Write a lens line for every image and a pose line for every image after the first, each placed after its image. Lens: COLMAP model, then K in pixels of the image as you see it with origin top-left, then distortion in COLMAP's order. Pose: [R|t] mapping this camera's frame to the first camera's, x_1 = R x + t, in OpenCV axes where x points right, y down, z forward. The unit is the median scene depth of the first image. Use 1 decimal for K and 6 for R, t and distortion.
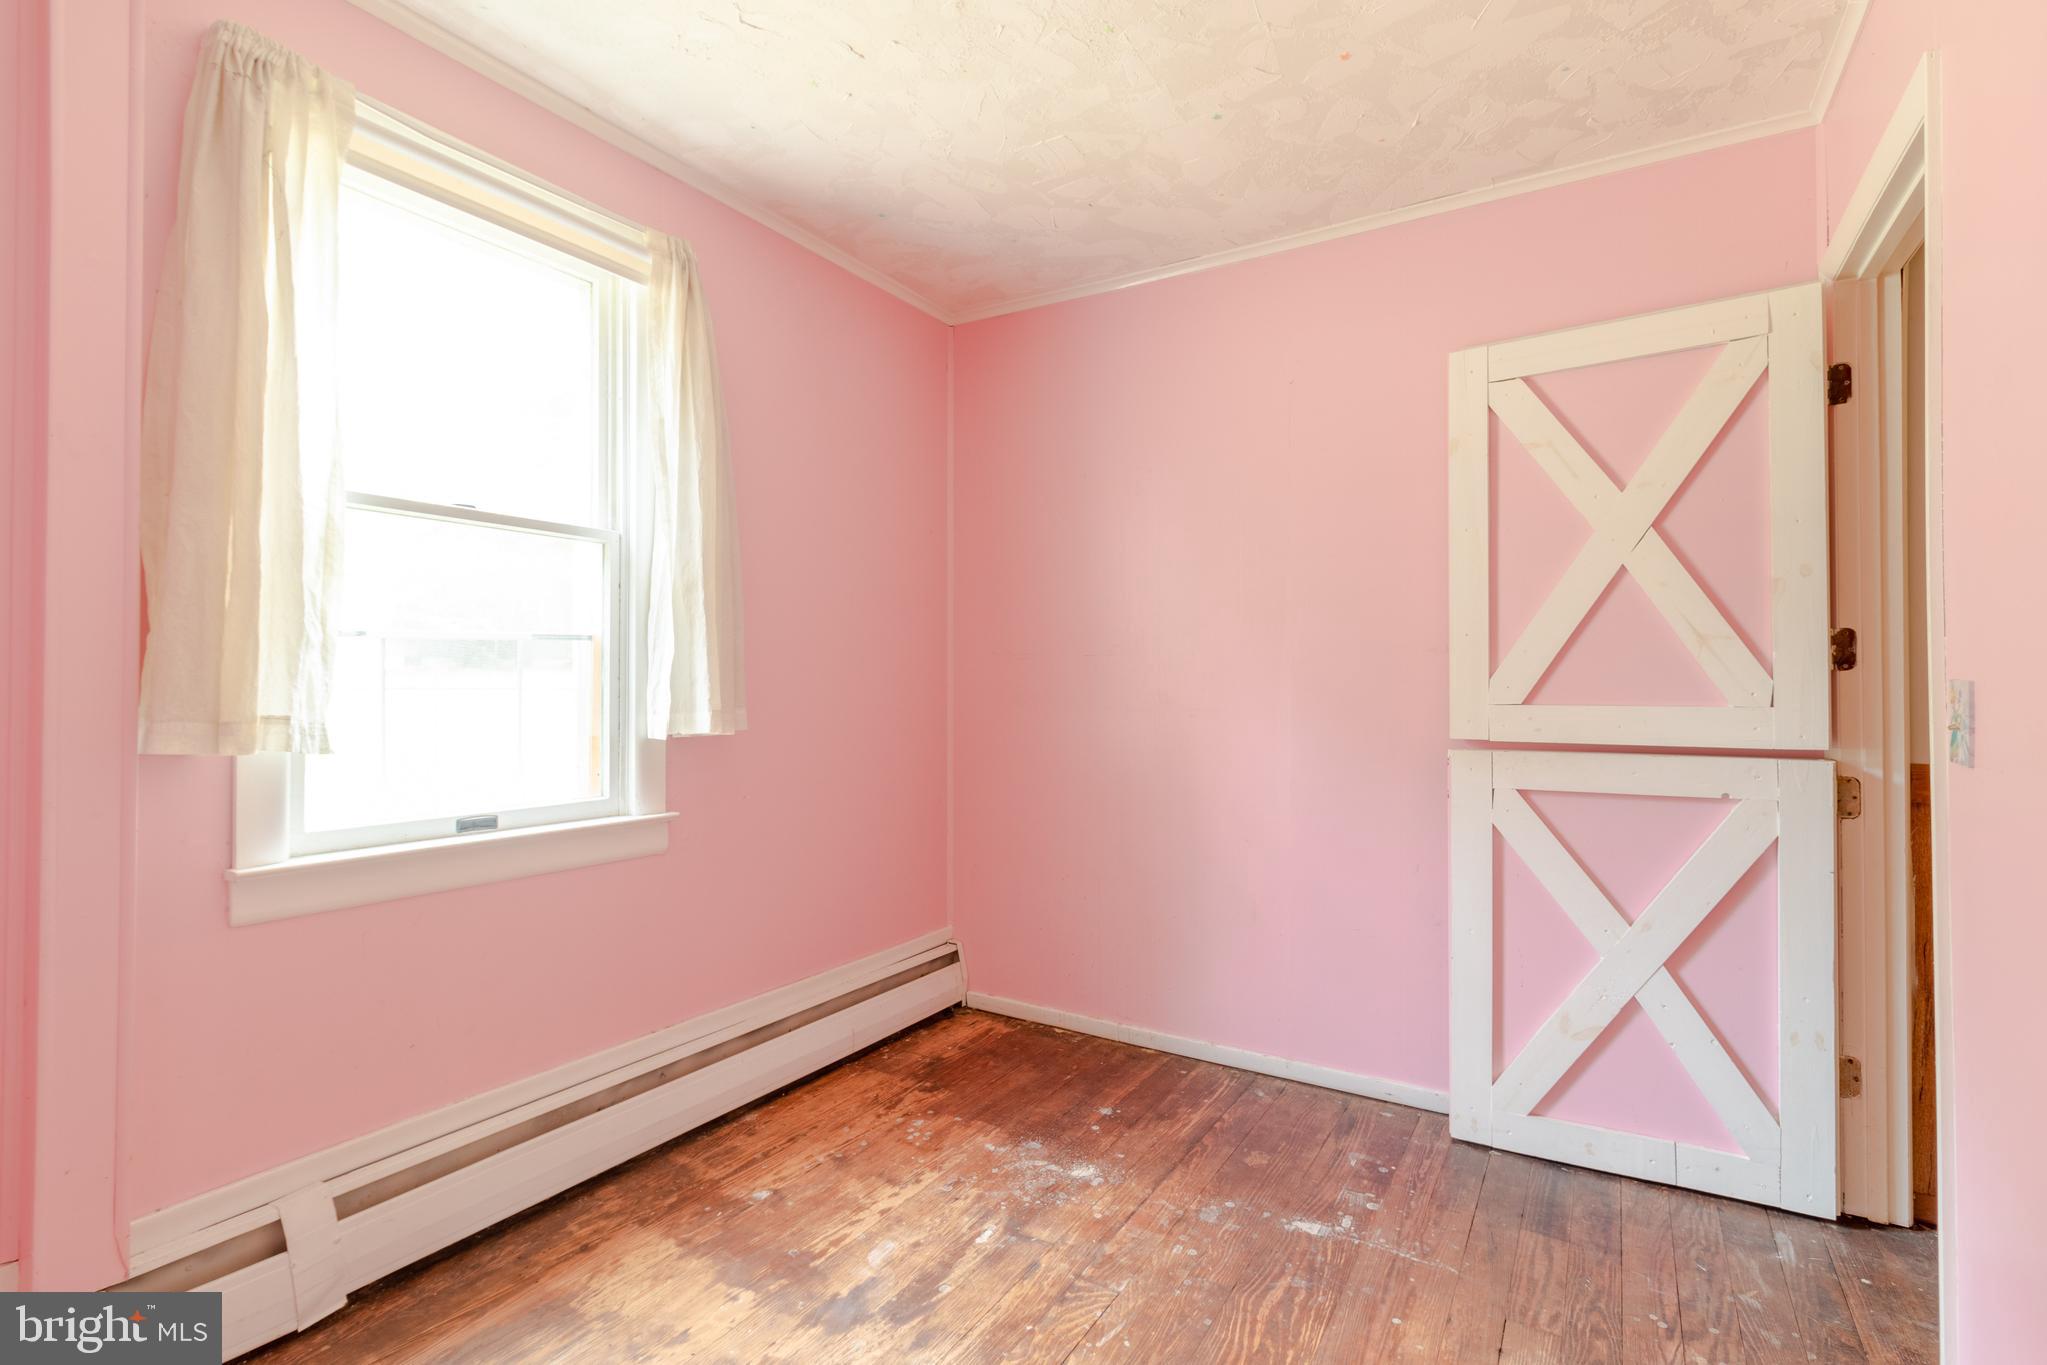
lens RADIAL K [[979.8, 0, 947.7], [0, 979.8, 669.1], [0, 0, 1]] dist [-0.000612, 0.000726]
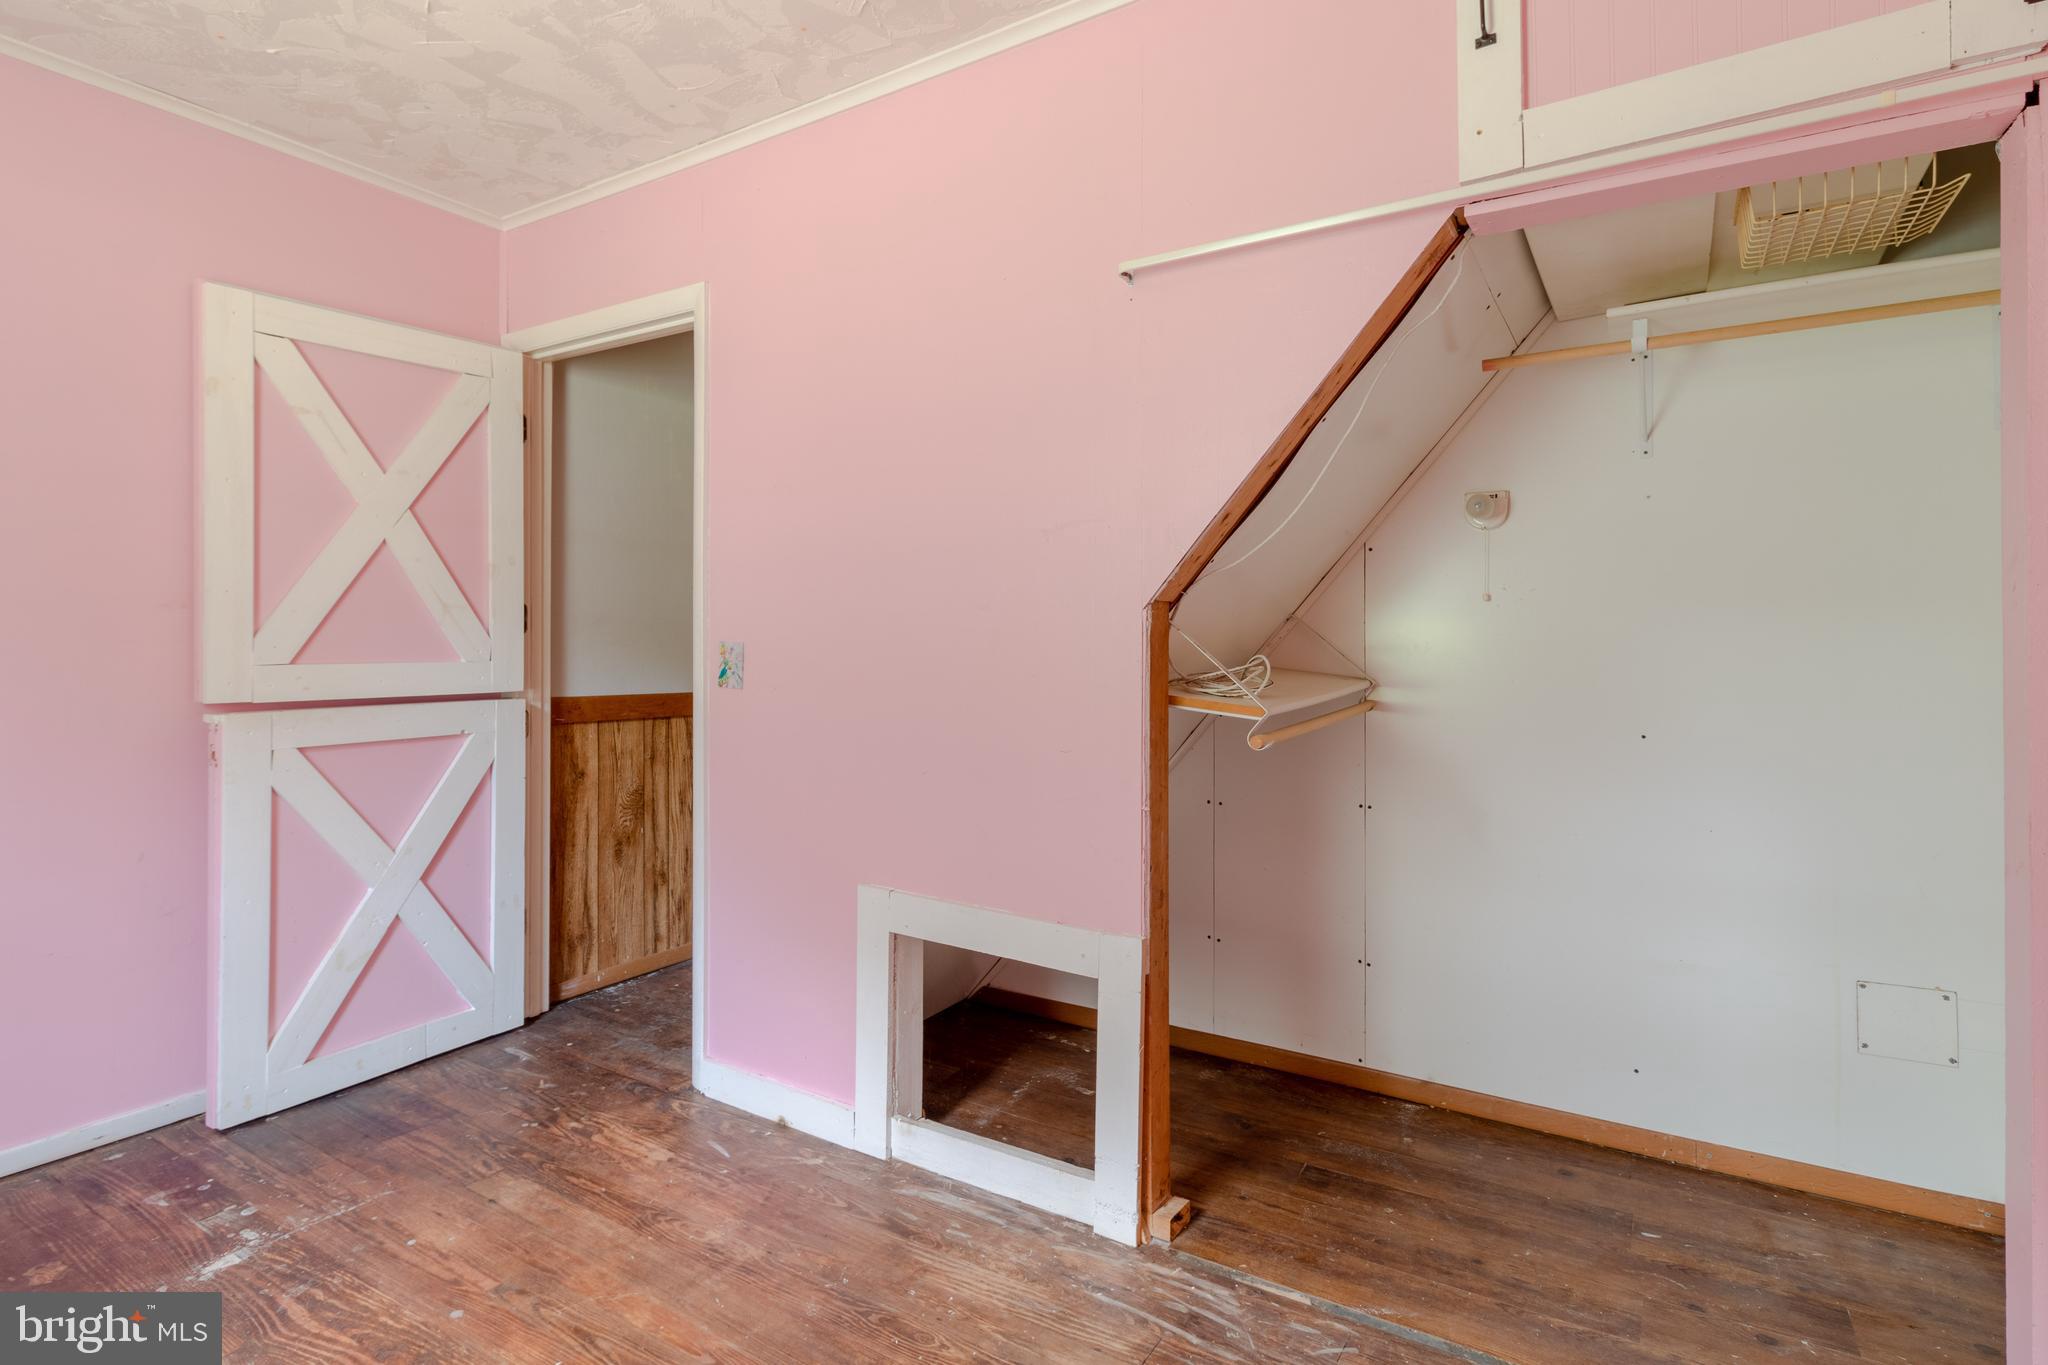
lens RADIAL K [[1029.7, 0, 1028.9], [0, 1029.7, 636.0], [0, 0, 1]] dist [0.000034, -0.000263]
pose [[-0.024086, 0.005954, 0.999692, -0.544579], [-0.013700, 0.999886, -0.006286, 0.003802], [-0.999616, -0.013847, -0.024001, 0.292774]]
